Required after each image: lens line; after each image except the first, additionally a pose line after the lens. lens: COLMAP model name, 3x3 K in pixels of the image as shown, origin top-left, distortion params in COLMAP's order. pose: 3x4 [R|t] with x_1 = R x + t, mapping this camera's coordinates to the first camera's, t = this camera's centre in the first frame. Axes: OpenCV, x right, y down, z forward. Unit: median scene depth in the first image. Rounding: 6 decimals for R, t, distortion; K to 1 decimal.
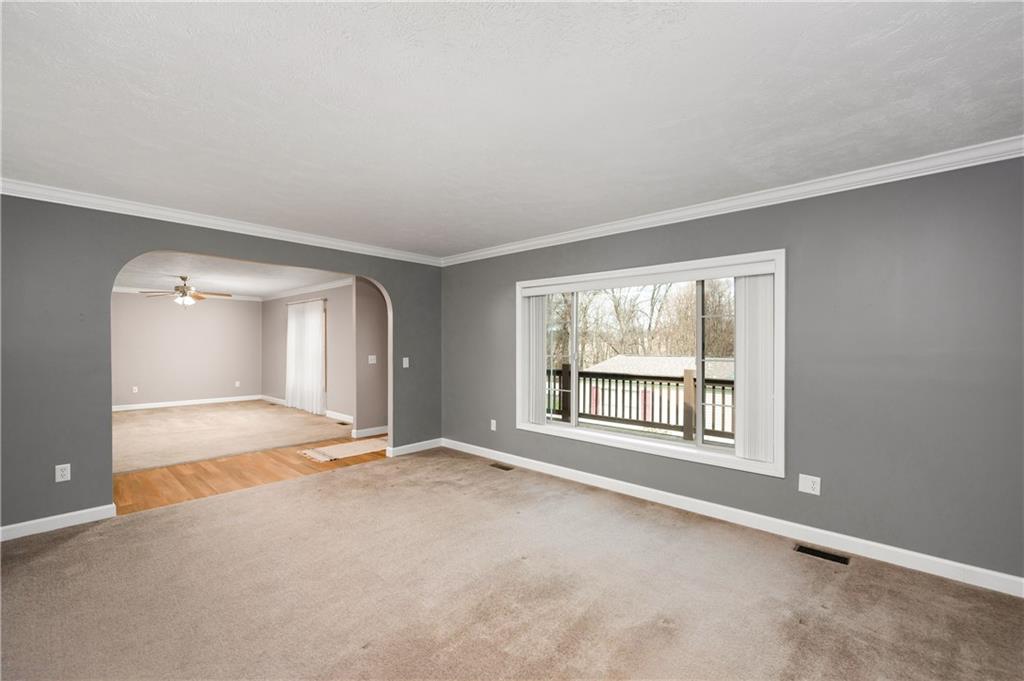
lens RADIAL K [[460.1, 0, 522.5], [0, 460.1, 340.2], [0, 0, 1]] dist [-0.000271, -0.000193]
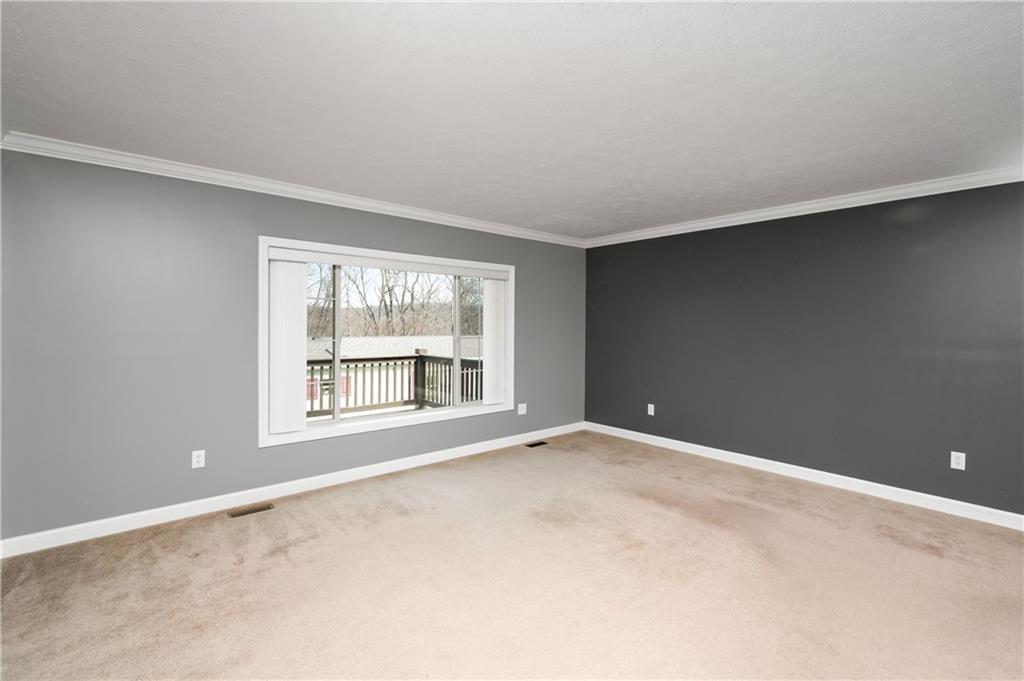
lens RADIAL K [[460.1, 0, 522.5], [0, 460.1, 340.2], [0, 0, 1]] dist [-0.000271, -0.000193]
pose [[0.072206, -0.026337, 0.997042, -0.672527], [-0.005497, 0.999626, 0.026804, 0.008820], [-0.997375, -0.007417, 0.072034, 0.559393]]
